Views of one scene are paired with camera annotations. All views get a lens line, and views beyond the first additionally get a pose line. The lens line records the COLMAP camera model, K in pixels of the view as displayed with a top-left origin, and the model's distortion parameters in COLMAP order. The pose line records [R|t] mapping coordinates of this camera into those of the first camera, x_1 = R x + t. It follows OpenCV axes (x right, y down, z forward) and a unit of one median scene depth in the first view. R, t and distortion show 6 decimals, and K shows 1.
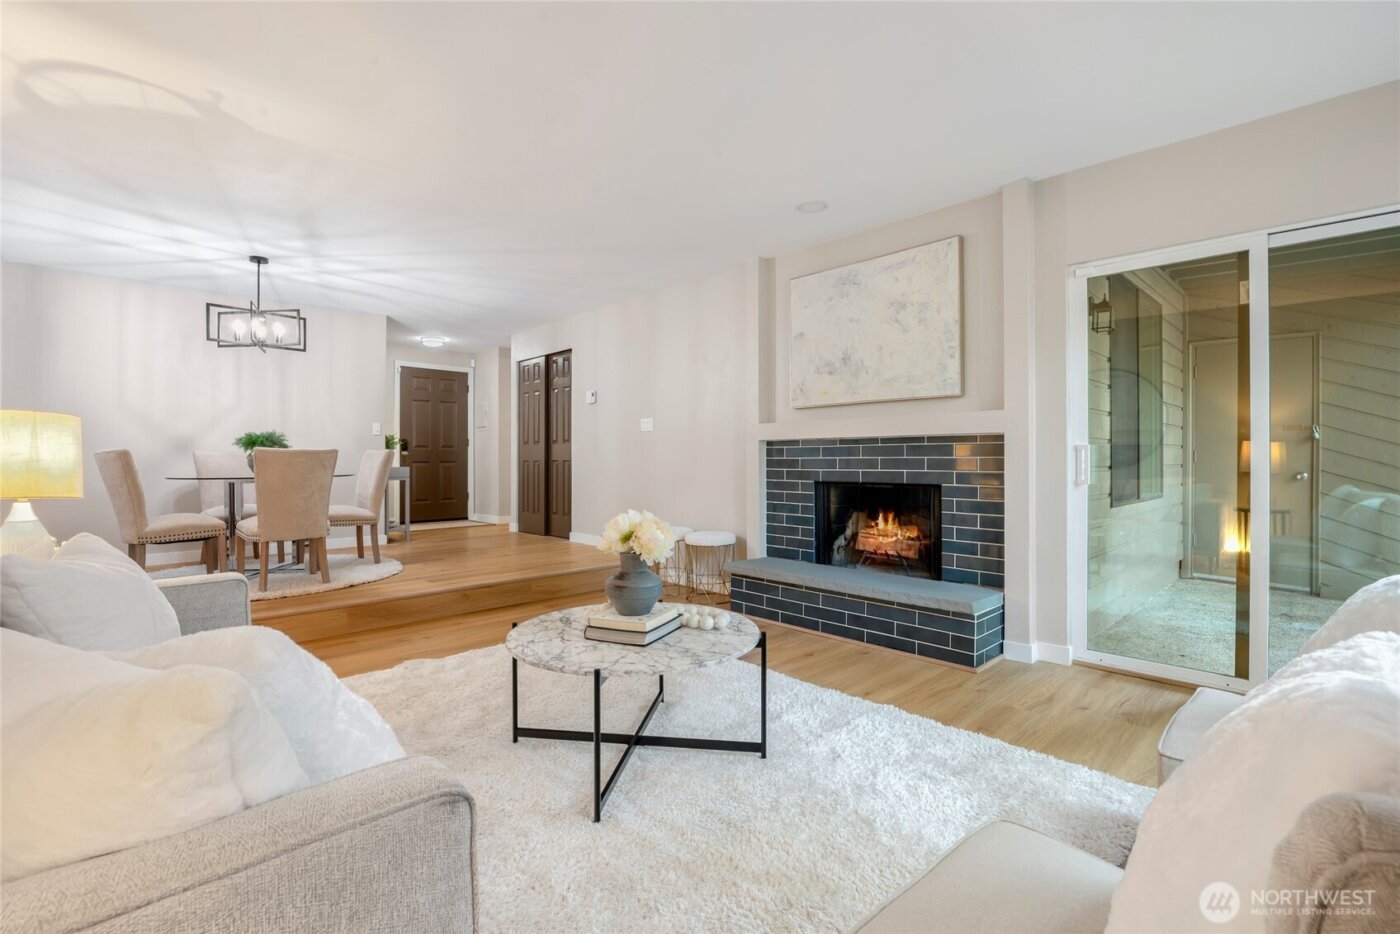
lens RADIAL K [[640.0, 0, 699.4], [0, 640.0, 453.2], [0, 0, 1]] dist [0.000604, 0.000058]
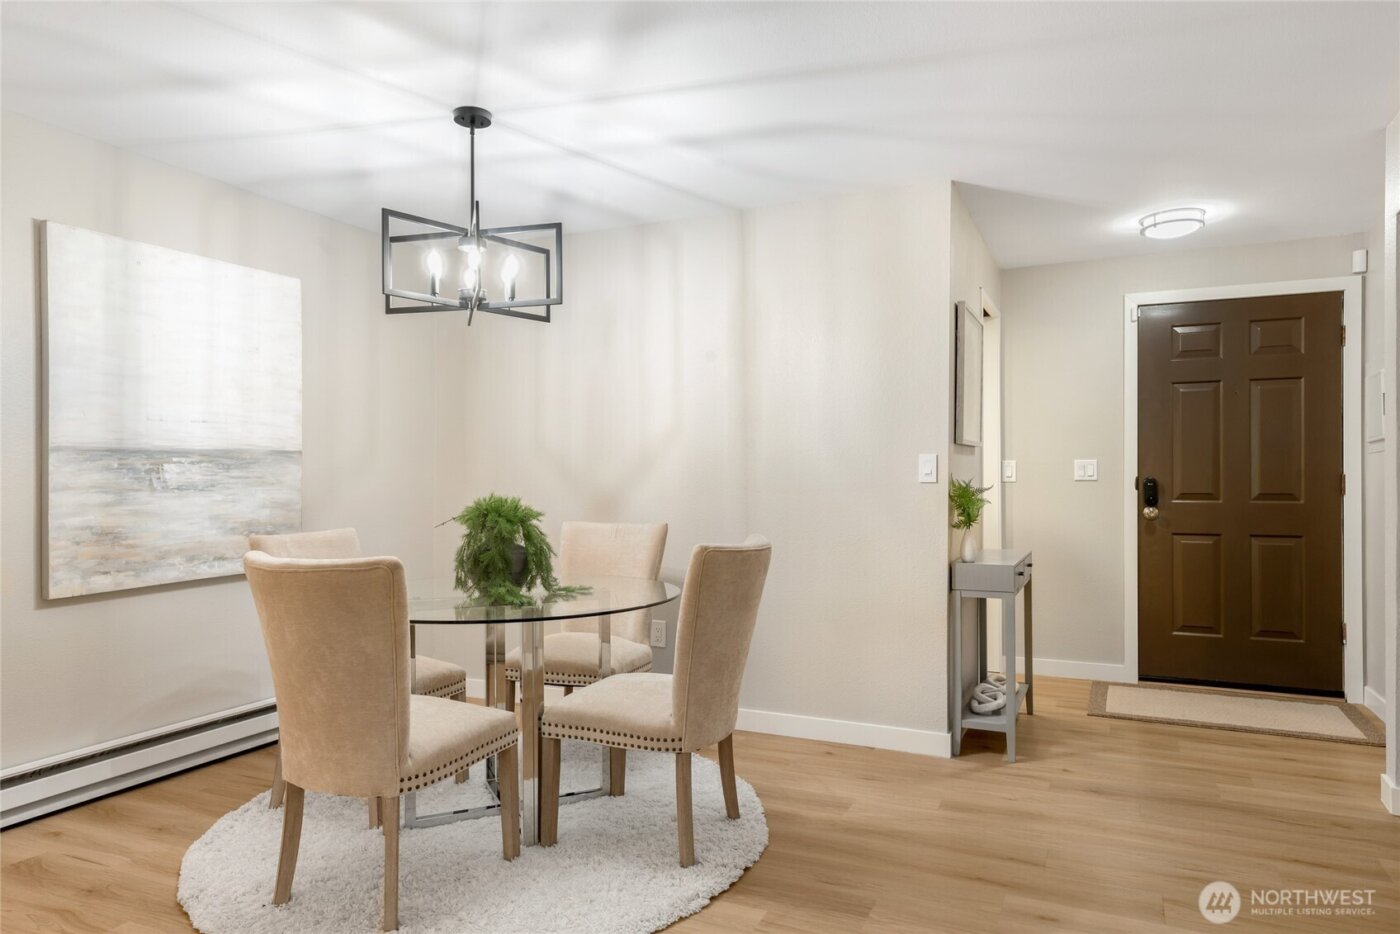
lens RADIAL K [[885.0, 0, 700.0], [0, 885.0, 467.0], [0, 0, 1]] dist [0.023913, -0.000582]
pose [[0.365325, -0.000641, -0.930880, -0.043043], [0.003071, 0.999995, 0.000517, -0.053226], [0.930875, -0.003047, 0.365325, 0.897353]]
